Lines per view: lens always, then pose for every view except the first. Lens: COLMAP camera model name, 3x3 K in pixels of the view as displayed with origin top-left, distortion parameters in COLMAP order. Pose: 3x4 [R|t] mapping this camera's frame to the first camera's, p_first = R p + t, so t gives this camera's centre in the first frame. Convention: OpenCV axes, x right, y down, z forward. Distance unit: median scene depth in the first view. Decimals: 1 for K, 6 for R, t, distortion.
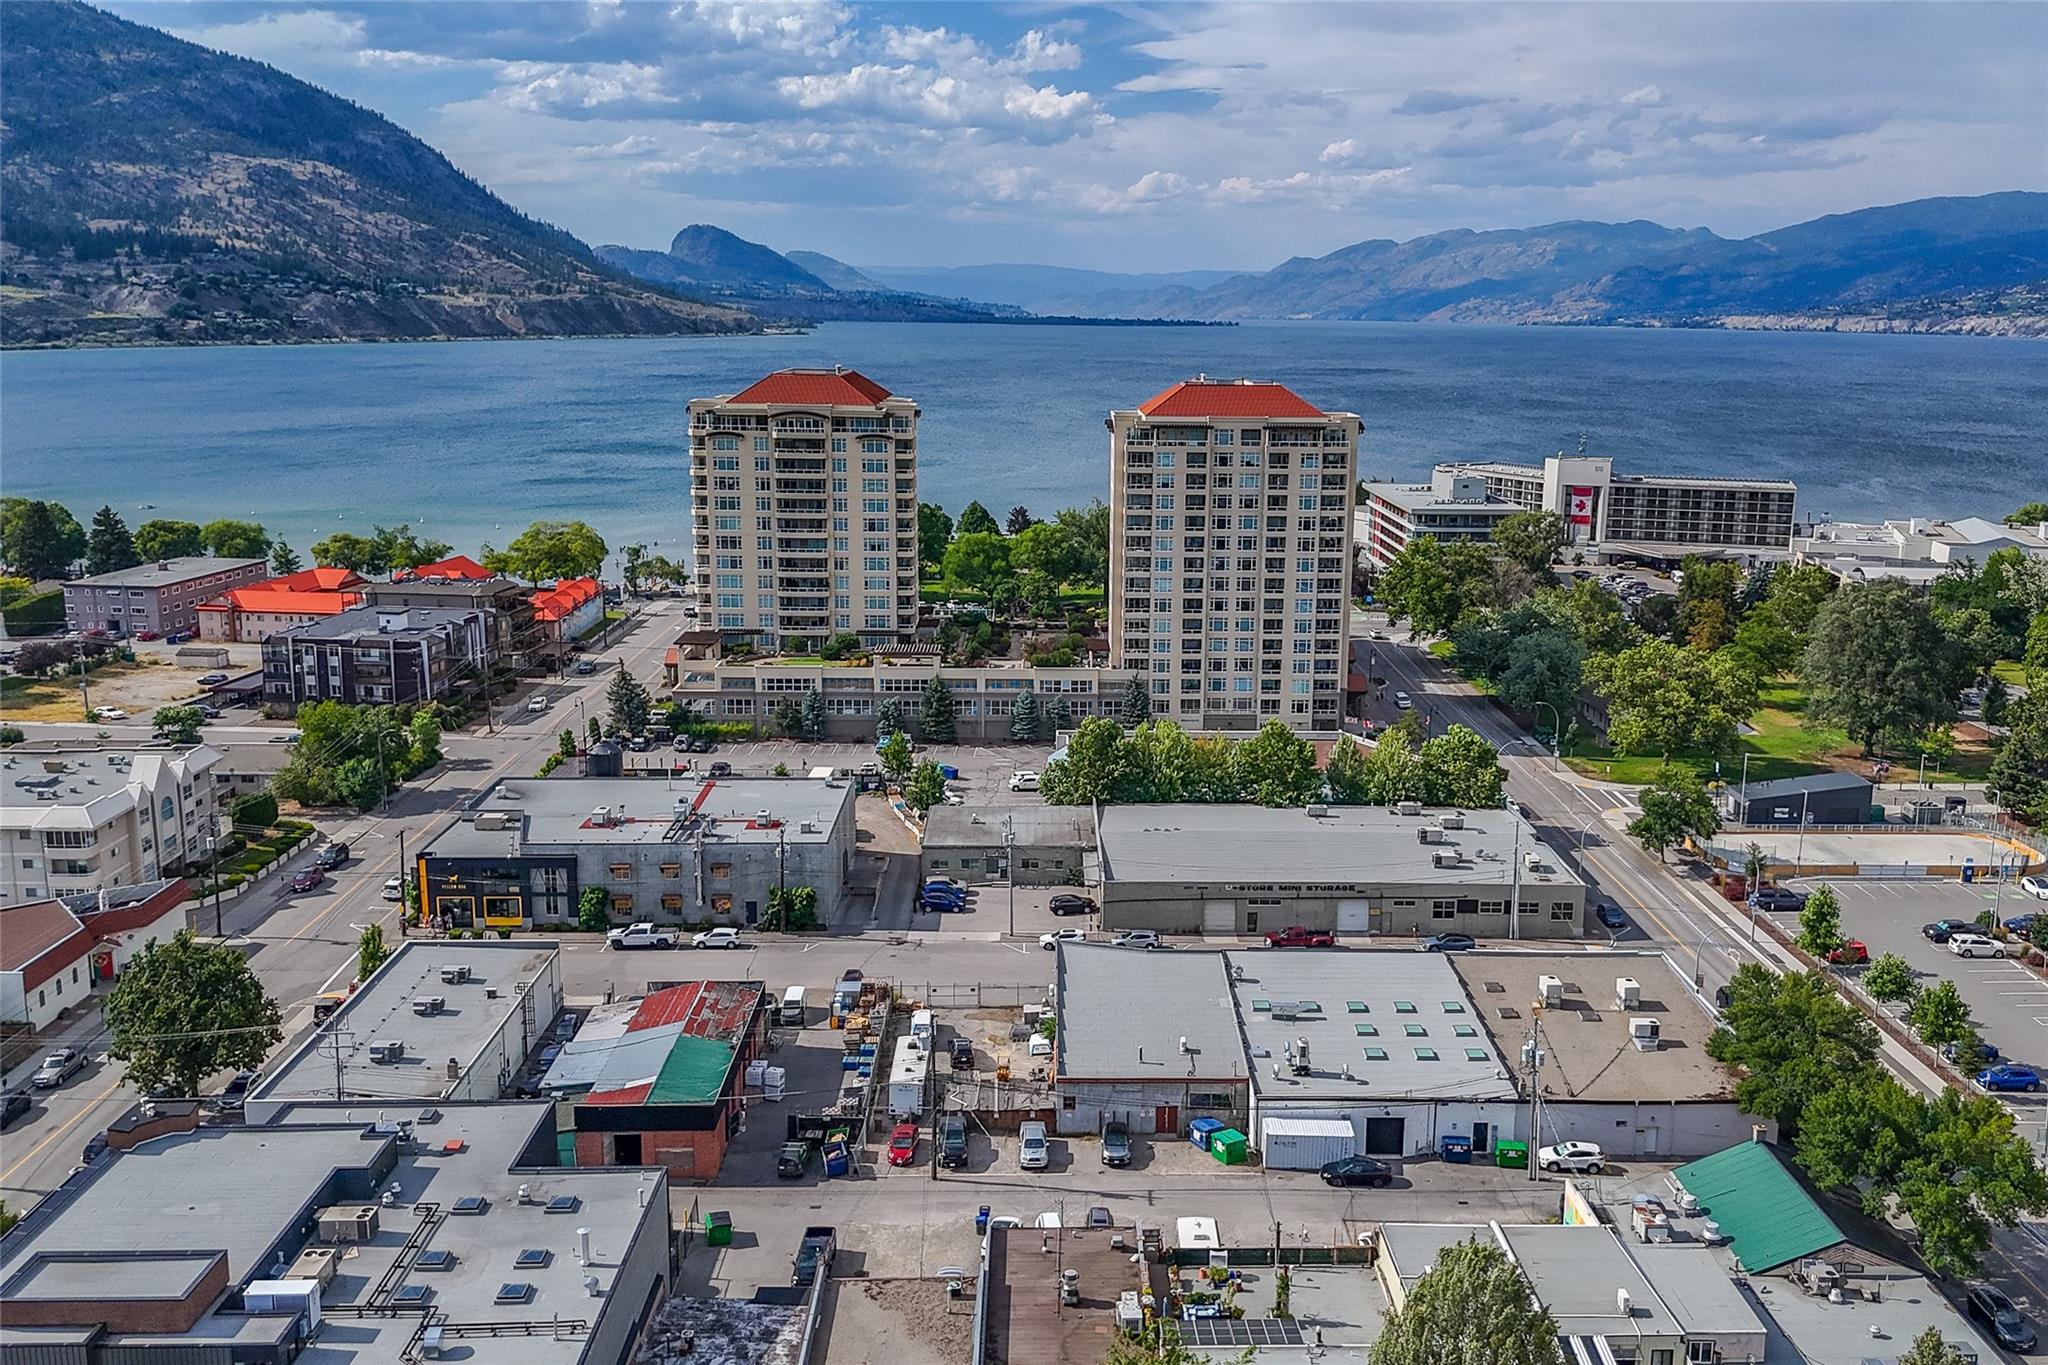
lens RADIAL K [[1788.9, 0, 1114.8], [0, 1788.9, 682.5], [0, 0, 1]] dist [0.111970, -0.163723]
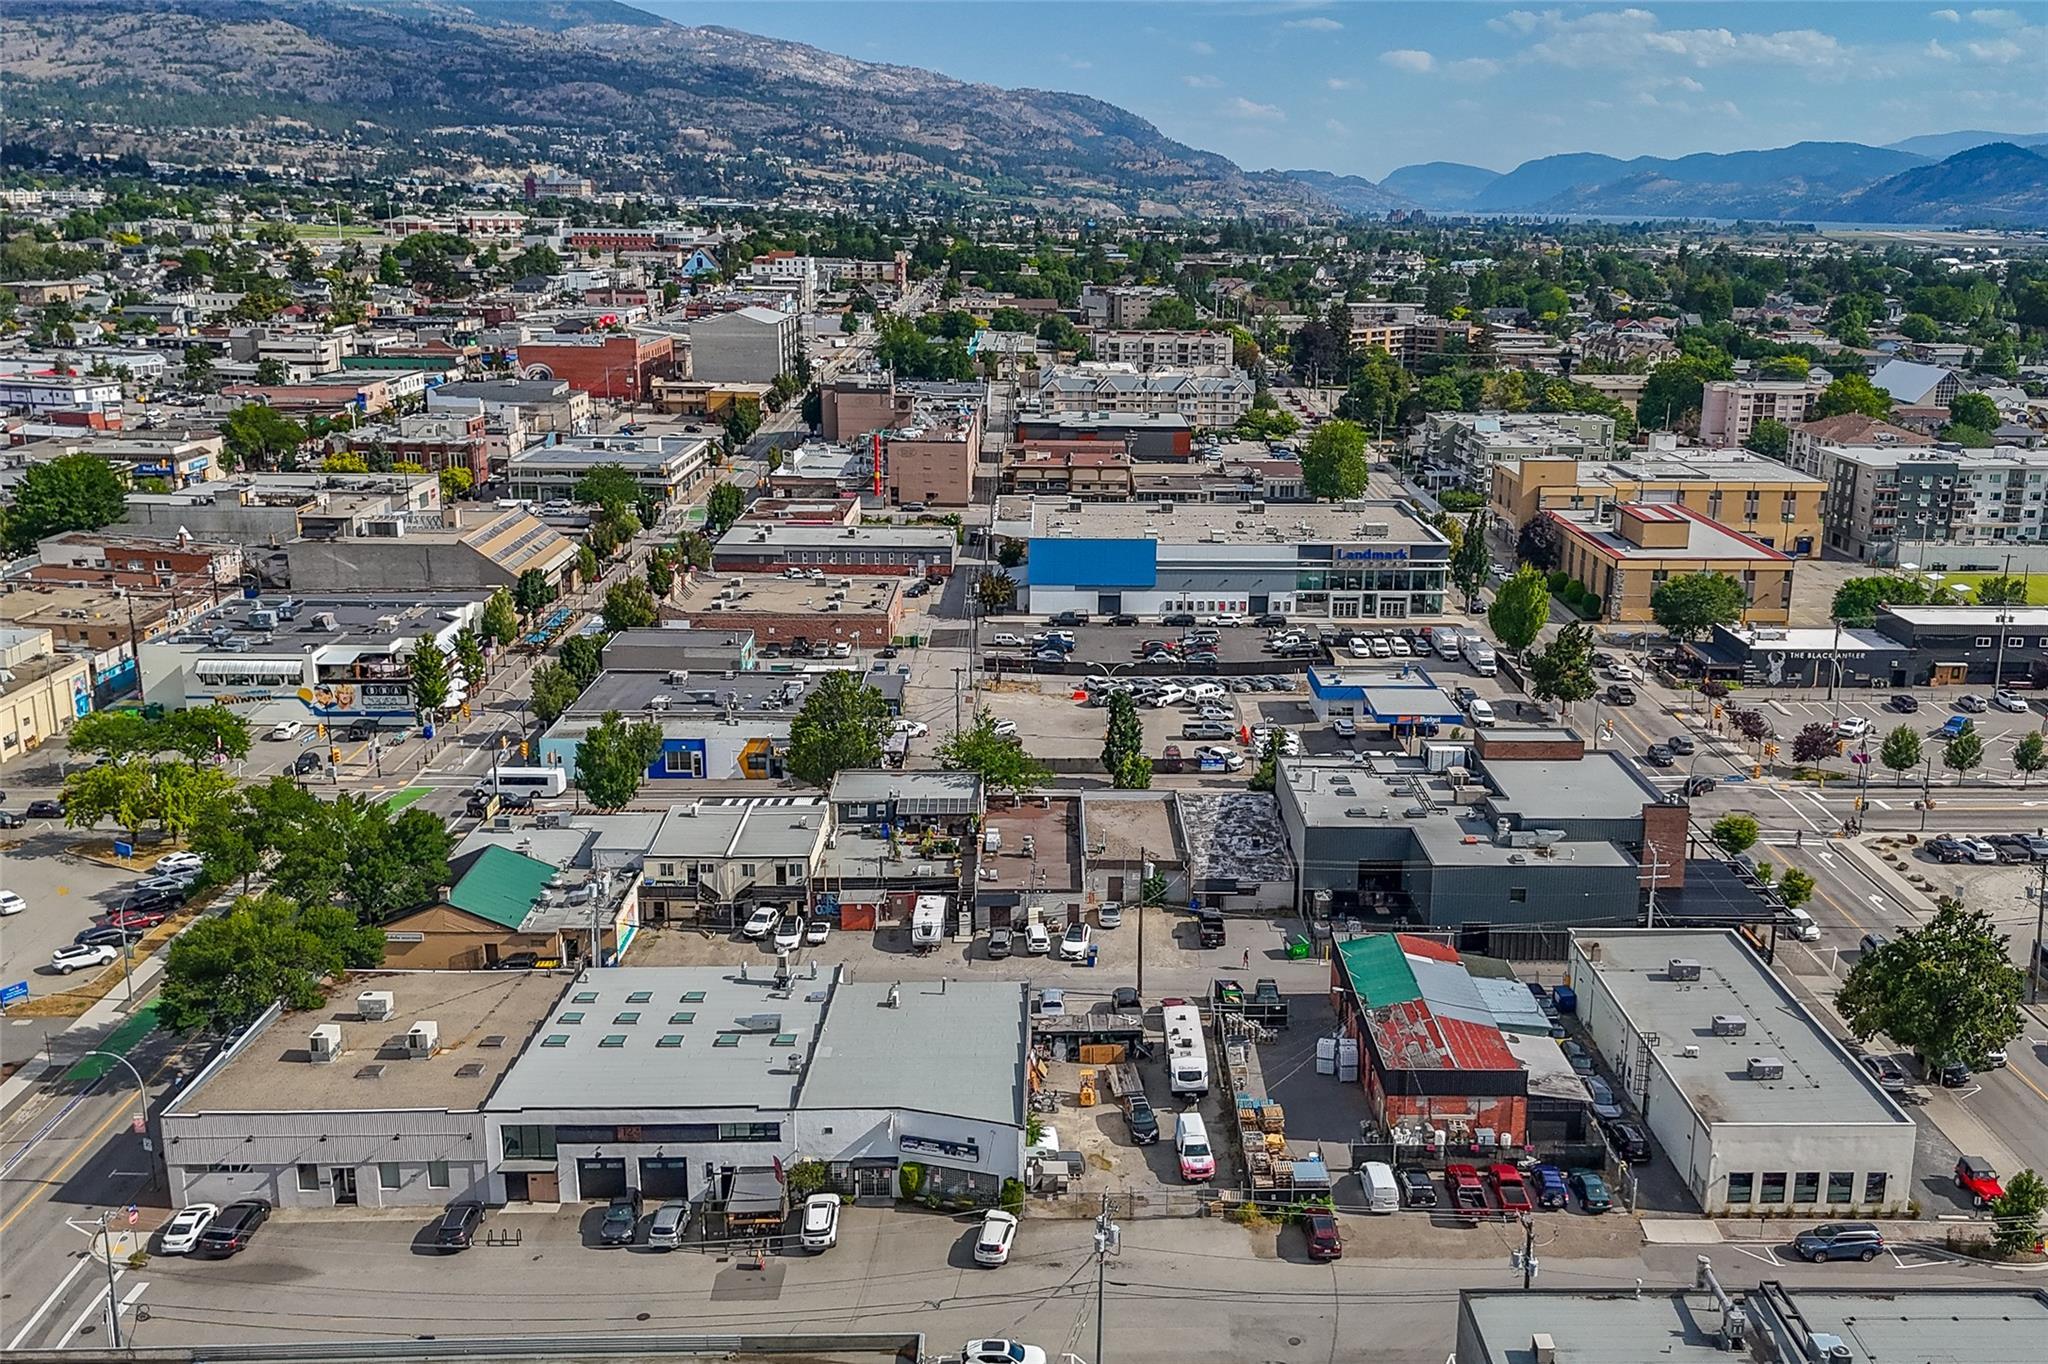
lens RADIAL K [[1826.2, 0, 1138.3], [0, 1826.2, 677.6], [0, 0, 1]] dist [0.119258, -0.165292]
pose [[-0.999490, -0.029244, -0.012849, -0.037633], [-0.031912, 0.896805, 0.441273, -0.205104], [-0.001382, 0.441458, -0.897281, 0.961903]]
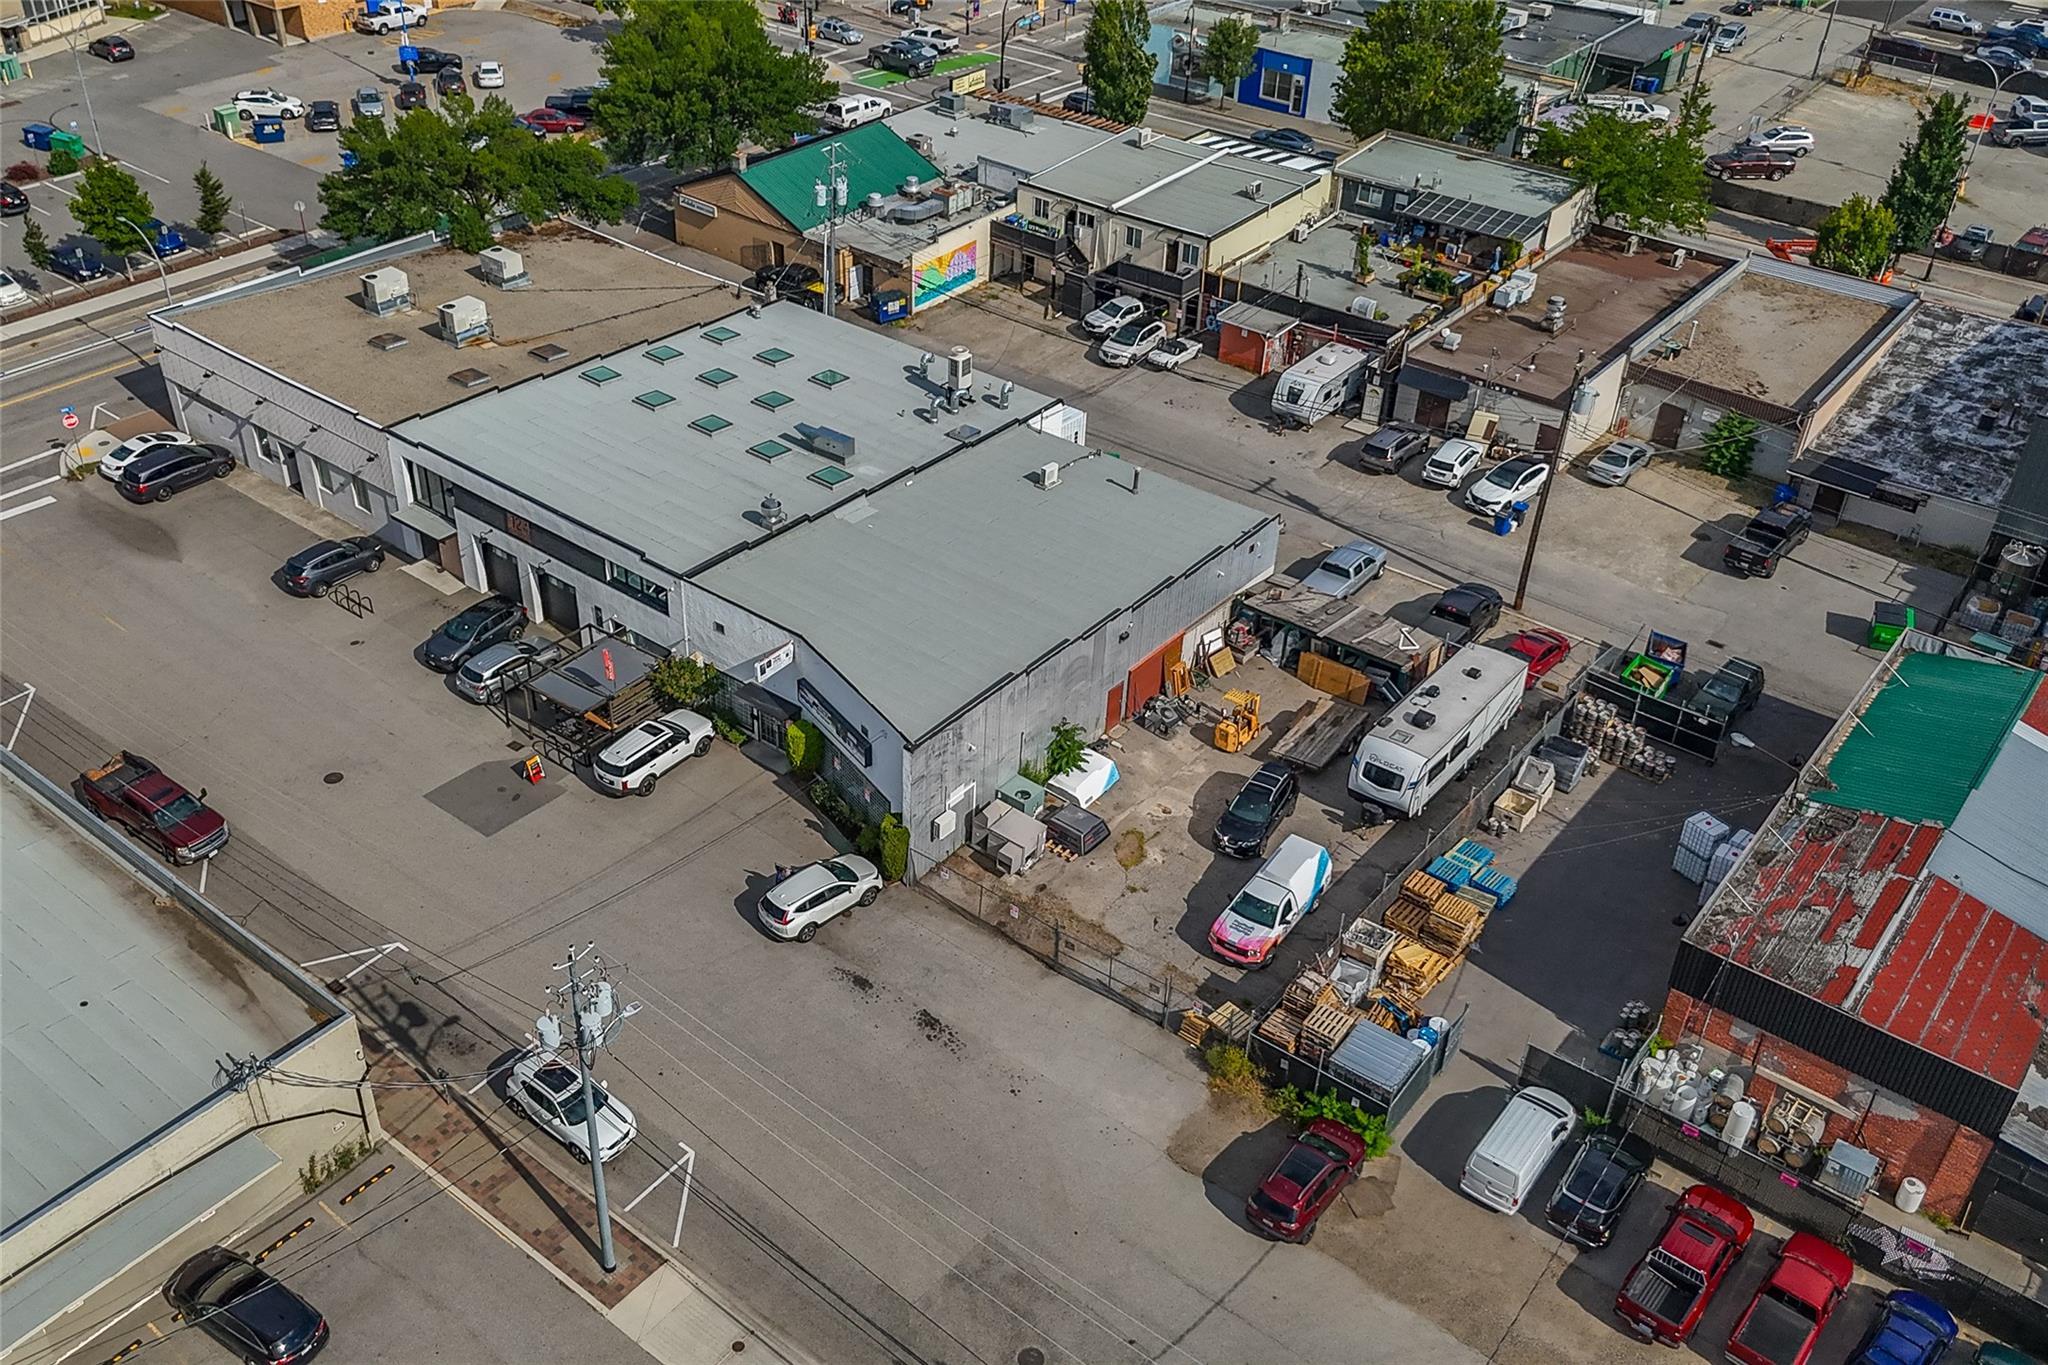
lens RADIAL K [[1793.2, 0, 967.8], [0, 1793.2, 681.9], [0, 0, 1]] dist [0.100238, -0.151191]
pose [[-0.750381, -0.399061, 0.526952, -0.149646], [0.101732, 0.717978, 0.688591, -0.085902], [-0.653130, 0.570314, -0.498160, 0.724431]]
